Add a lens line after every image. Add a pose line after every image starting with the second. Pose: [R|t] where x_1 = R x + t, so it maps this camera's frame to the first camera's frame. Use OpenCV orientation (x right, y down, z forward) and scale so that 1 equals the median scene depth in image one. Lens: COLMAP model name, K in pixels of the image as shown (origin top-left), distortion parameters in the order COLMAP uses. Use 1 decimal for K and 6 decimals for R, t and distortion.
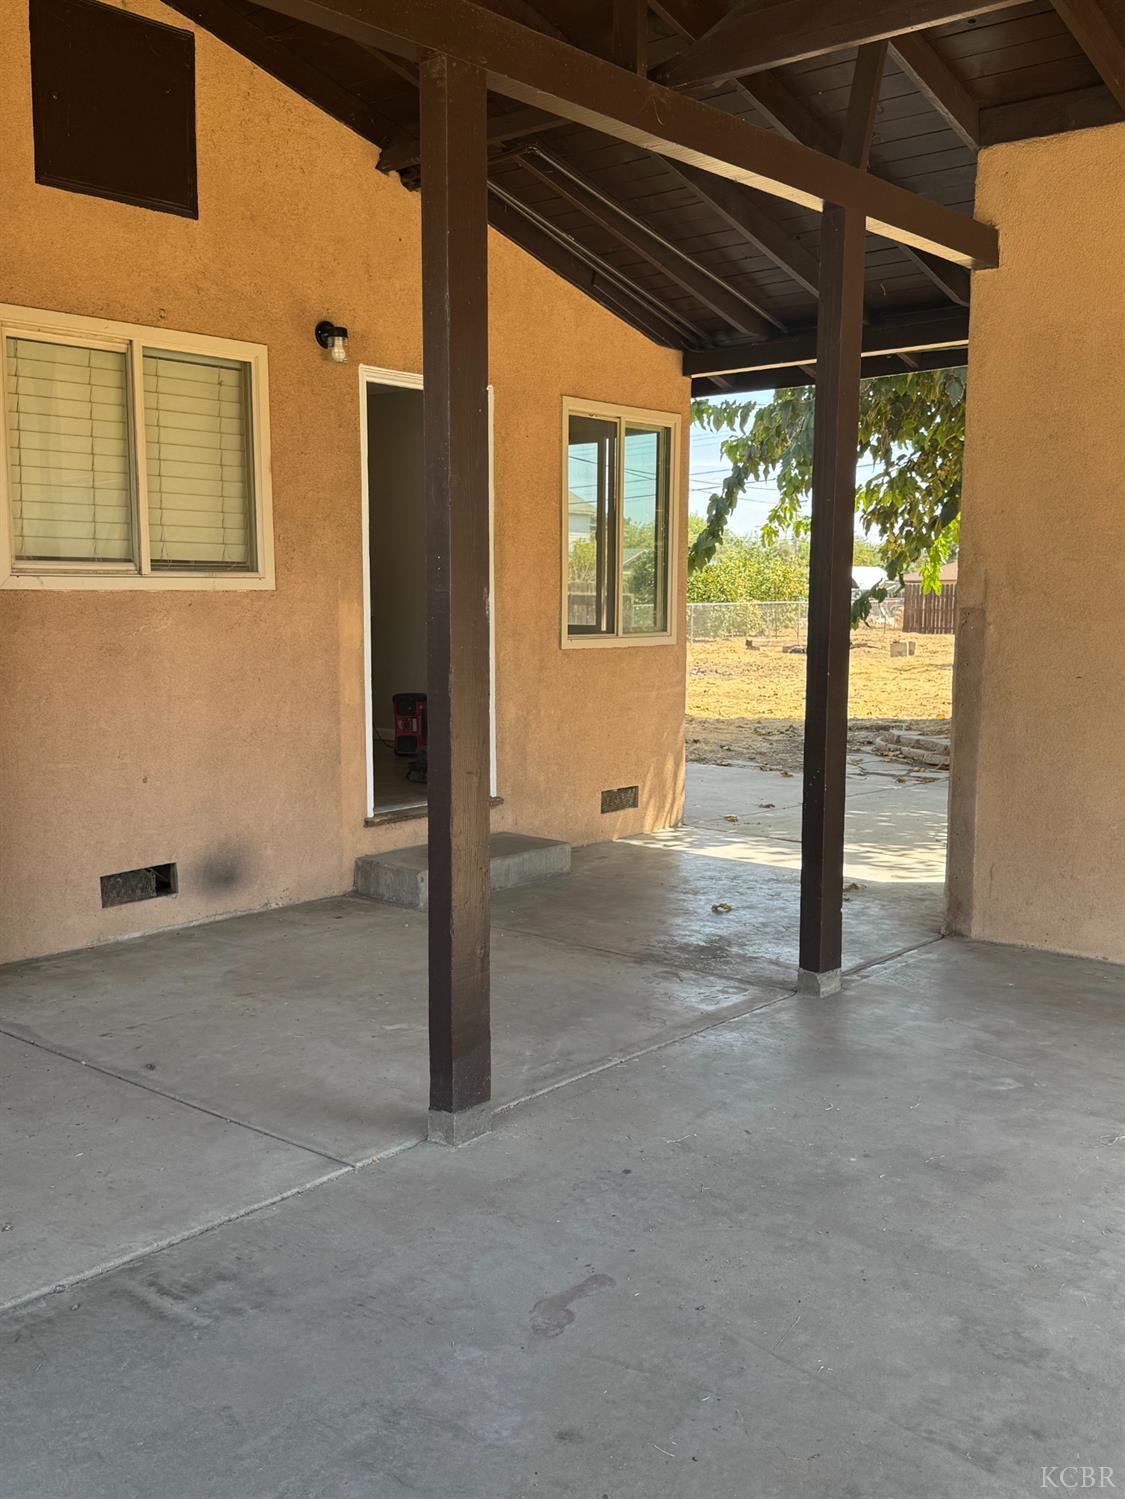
lens RADIAL K [[1471.1, 0, 554.2], [0, 1471.1, 750.3], [0, 0, 1]] dist [0.243238, -0.460995]
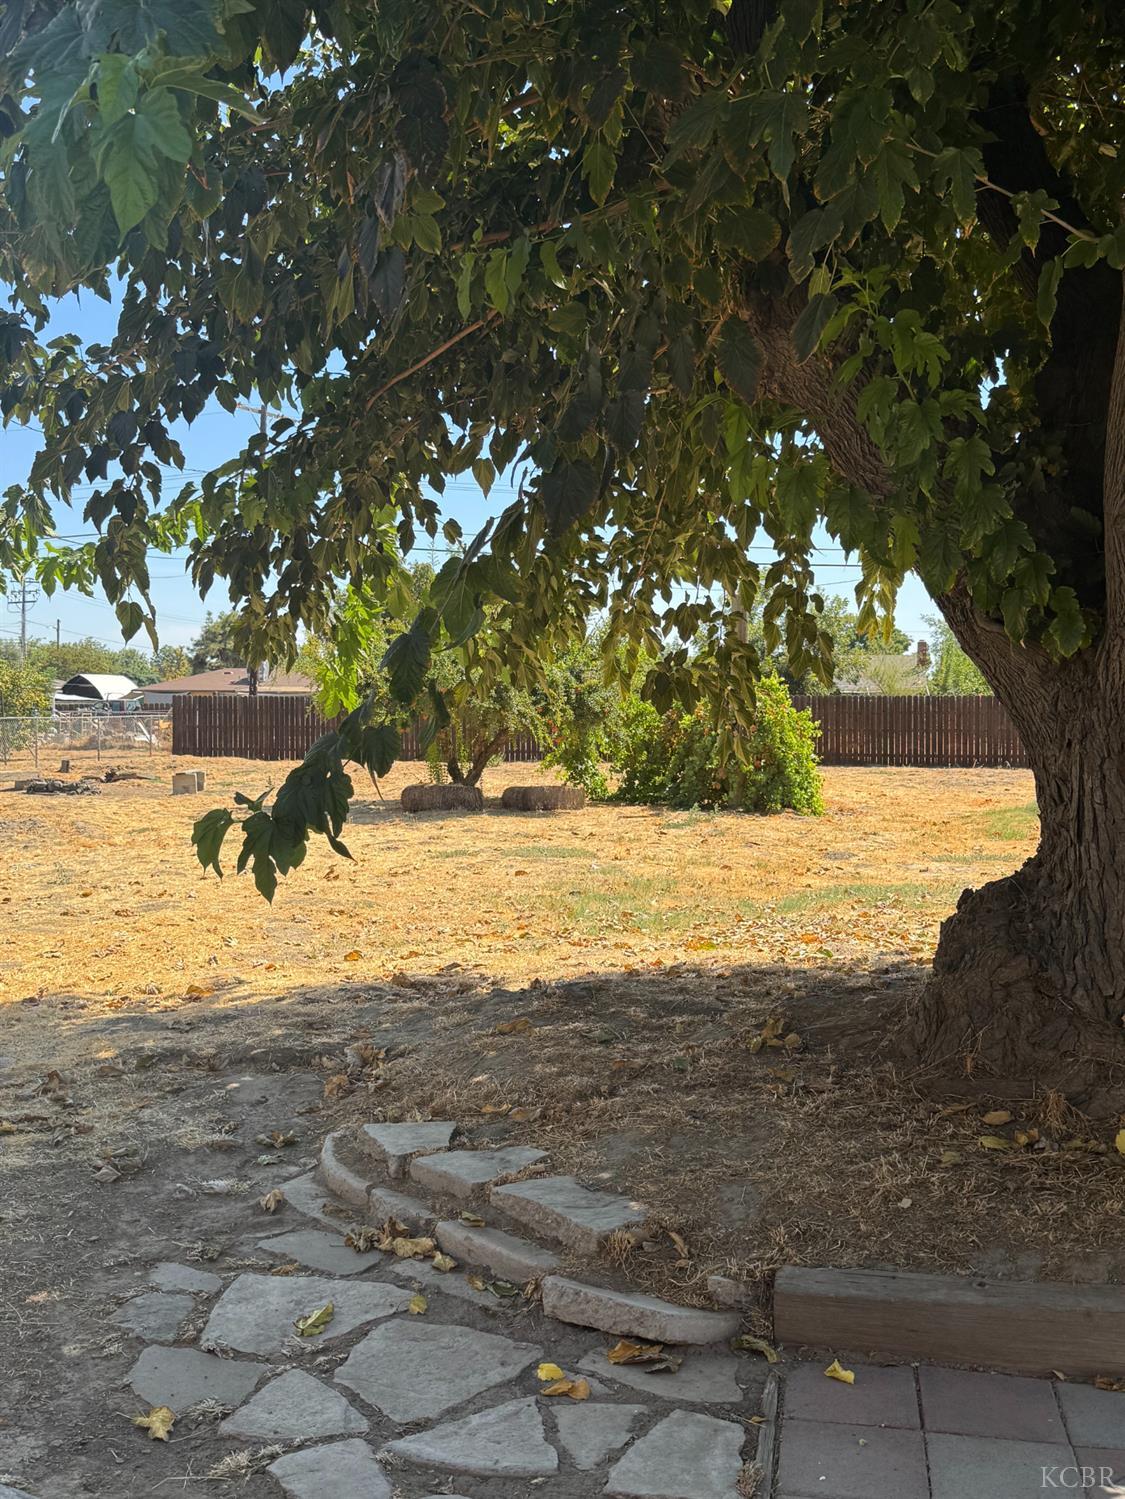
lens RADIAL K [[1417.3, 0, 562.5], [0, 1417.3, 749.5], [0, 0, 1]] dist [0.189215, -0.423328]
pose [[0.869386, -0.018414, 0.493790, 0.085564], [0.053648, 0.996916, -0.057280, -0.065657], [-0.491213, 0.076290, 0.867692, 0.563252]]
